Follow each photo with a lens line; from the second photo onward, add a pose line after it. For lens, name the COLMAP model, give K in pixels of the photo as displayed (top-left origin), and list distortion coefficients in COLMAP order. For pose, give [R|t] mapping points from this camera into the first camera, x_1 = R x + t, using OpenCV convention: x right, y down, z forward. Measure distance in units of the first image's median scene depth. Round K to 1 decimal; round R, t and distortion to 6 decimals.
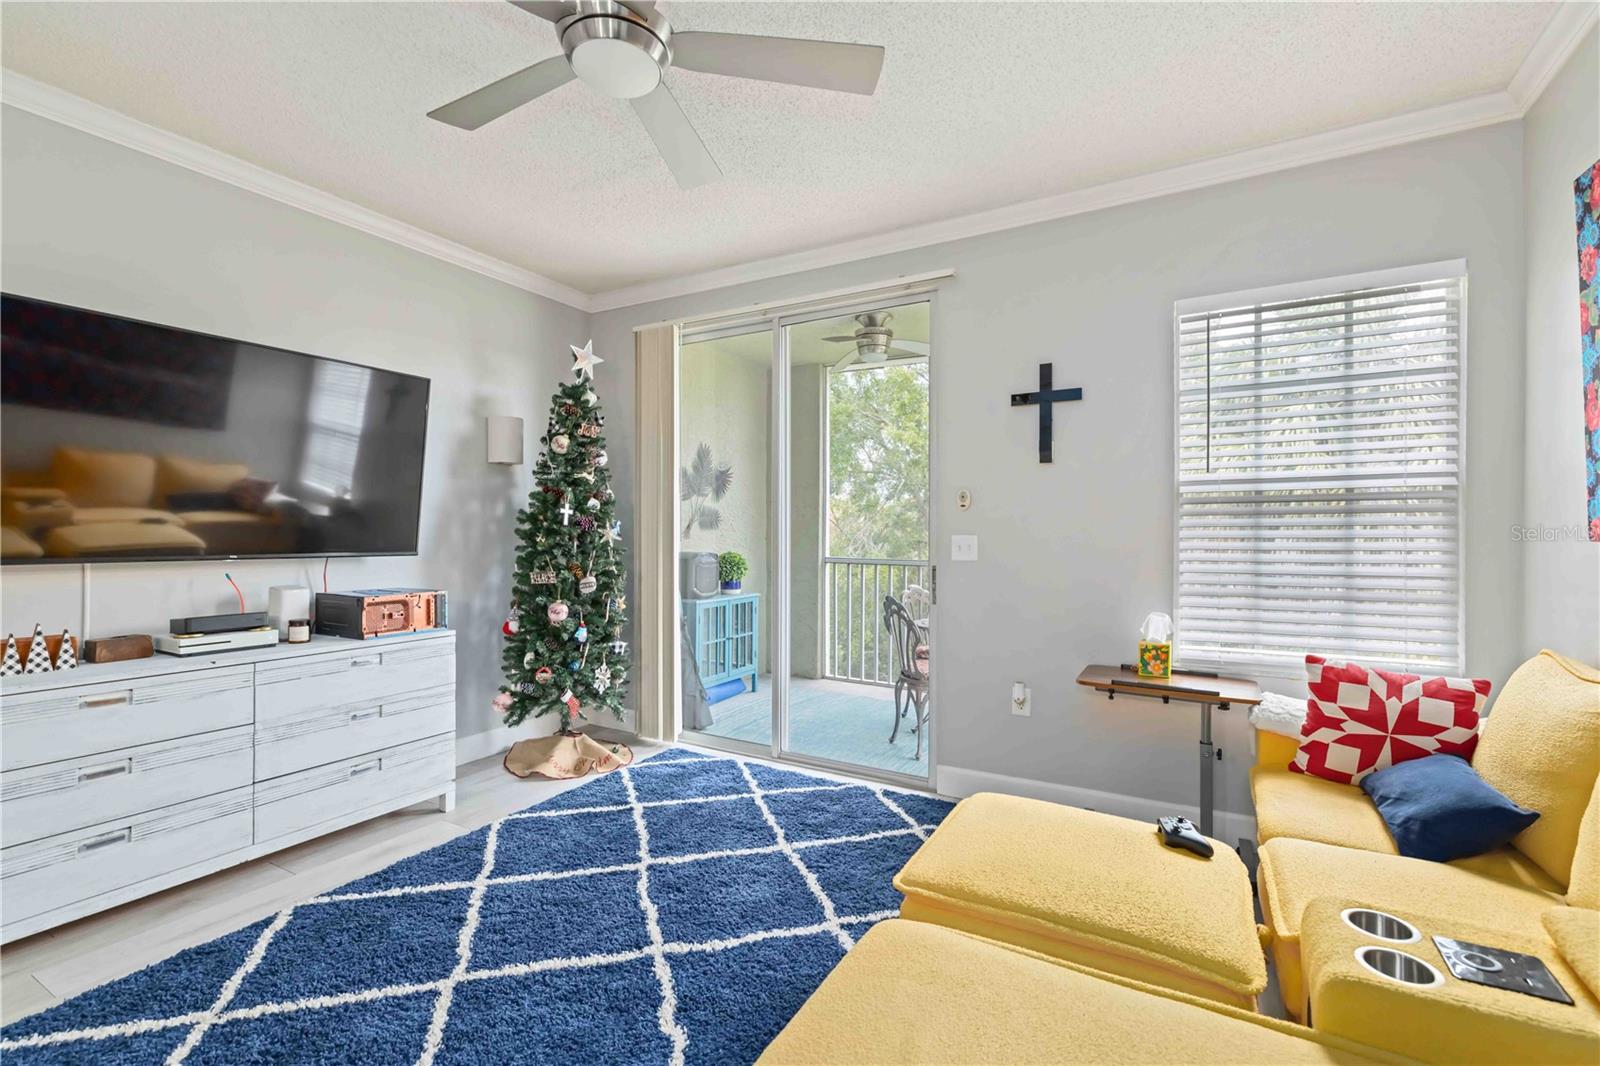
lens RADIAL K [[701.6, 0, 806.7], [0, 701.6, 534.4], [0, 0, 1]] dist [0.001678, 0.001153]
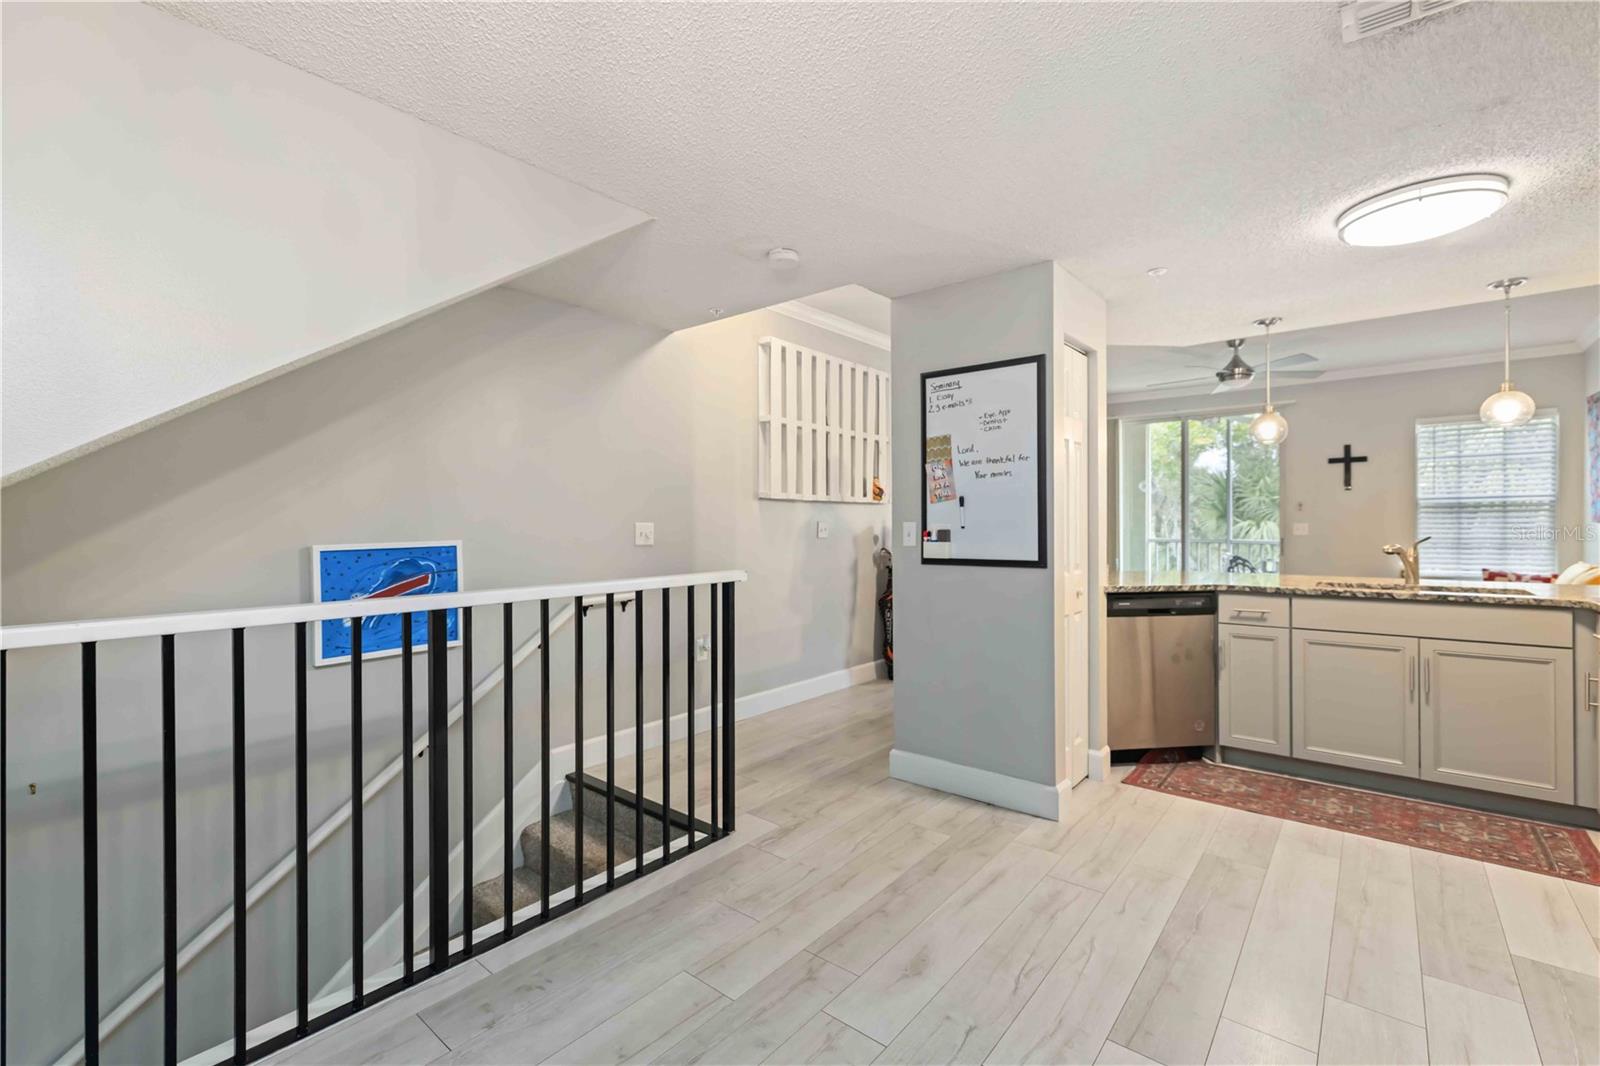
lens RADIAL K [[701.6, 0, 795.2], [0, 701.6, 527.7], [0, 0, 1]] dist [0.001678, 0.001153]
pose [[0.982652, -0.007528, -0.185305, -1.035382], [0.008083, 0.999965, 0.002242, -0.001709], [0.185281, -0.003701, 0.982679, -1.614197]]
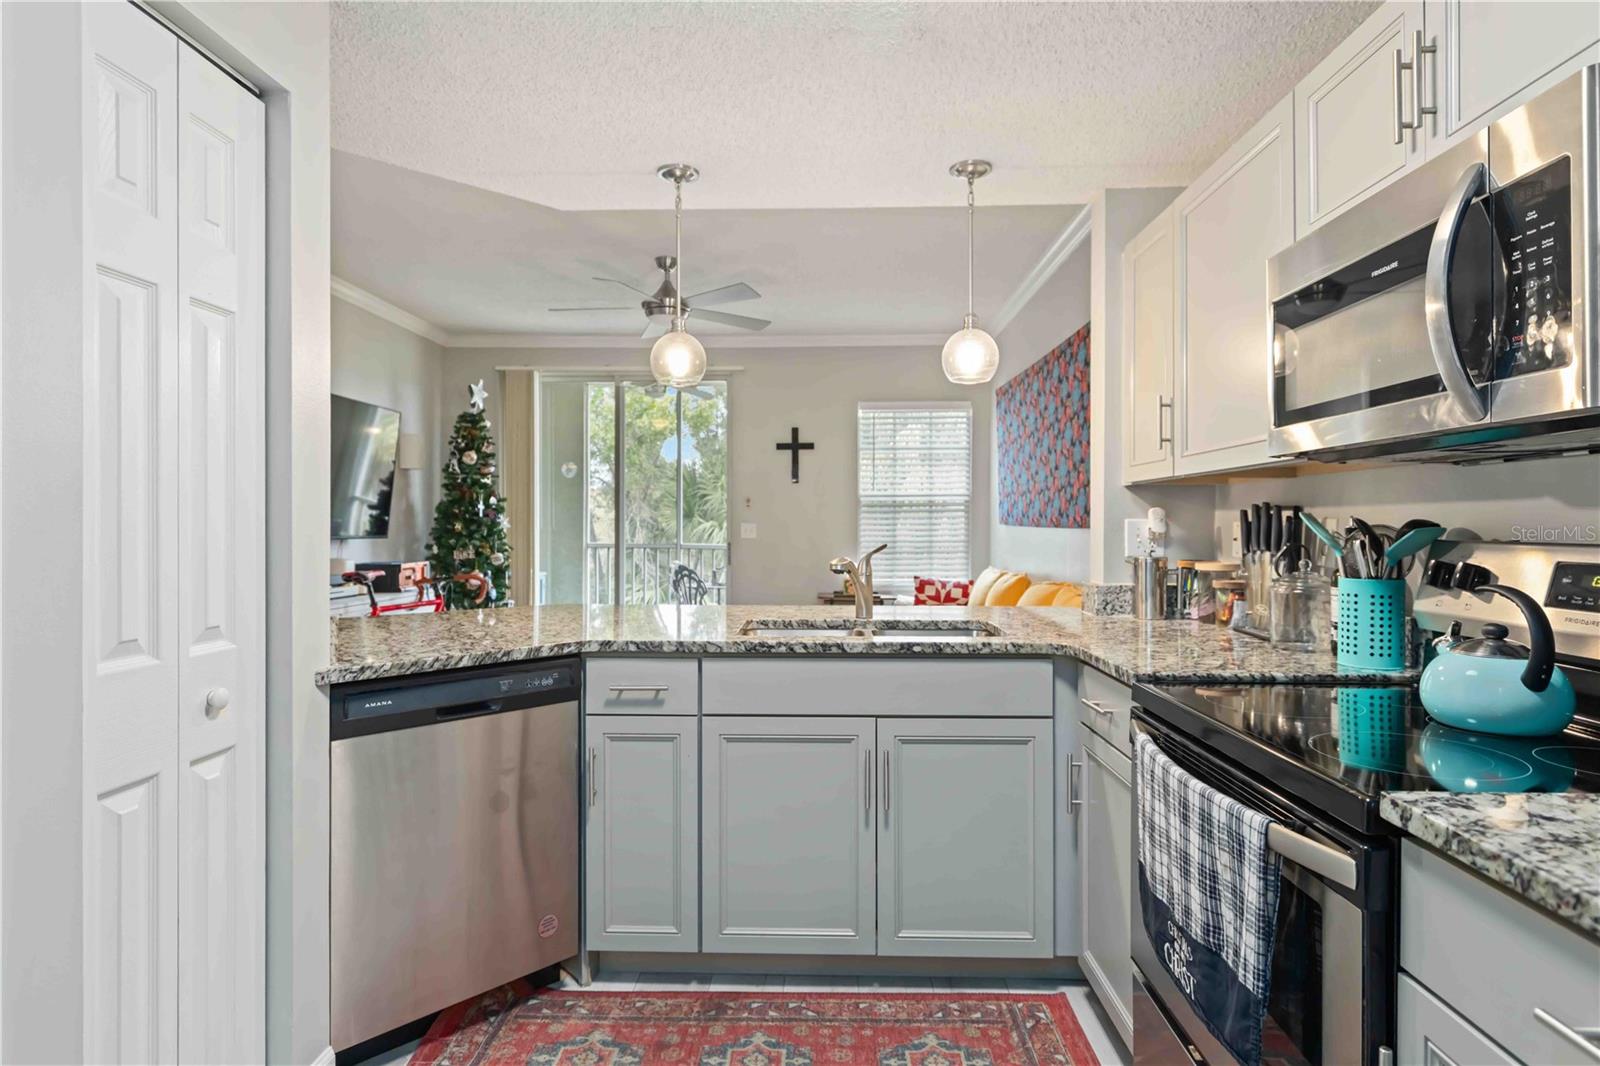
lens RADIAL K [[859.5, 0, 800.2], [0, 859.5, 526.2], [0, 0, 1]] dist [0.006306, -0.001086]
pose [[0.887508, -0.003820, 0.460776, -0.717383], [0.002366, 0.999990, 0.003732, 0.001124], [-0.460786, -0.002222, 0.887509, -1.039621]]
